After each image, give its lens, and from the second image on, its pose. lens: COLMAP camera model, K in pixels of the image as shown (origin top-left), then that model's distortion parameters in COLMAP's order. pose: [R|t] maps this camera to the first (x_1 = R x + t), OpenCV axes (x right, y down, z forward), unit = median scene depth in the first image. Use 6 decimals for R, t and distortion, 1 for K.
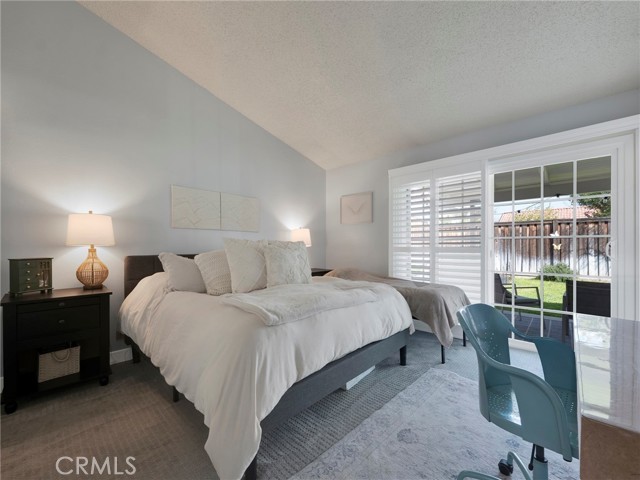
lens RADIAL K [[270.3, 0, 319.4], [0, 270.3, 251.2], [0, 0, 1]] dist [0.001958, 0.000033]
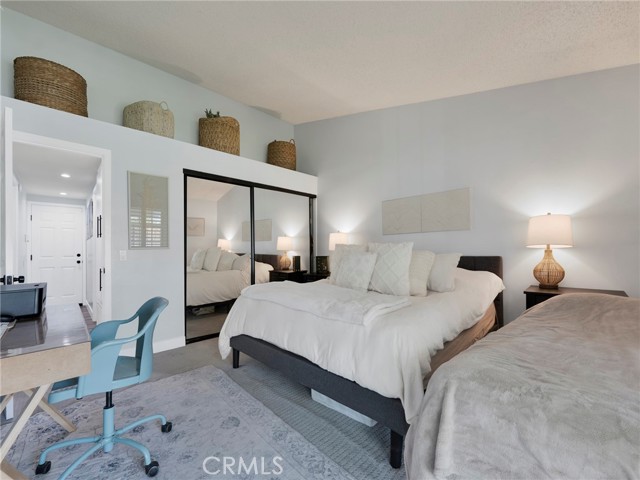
lens RADIAL K [[270.3, 0, 319.4], [0, 270.3, 251.2], [0, 0, 1]] dist [0.001958, 0.000033]
pose [[-0.057273, 0.009399, -0.998314, 0.802657], [-0.004332, 0.999944, 0.009663, -0.020188], [0.998349, 0.004878, -0.057229, 0.810312]]
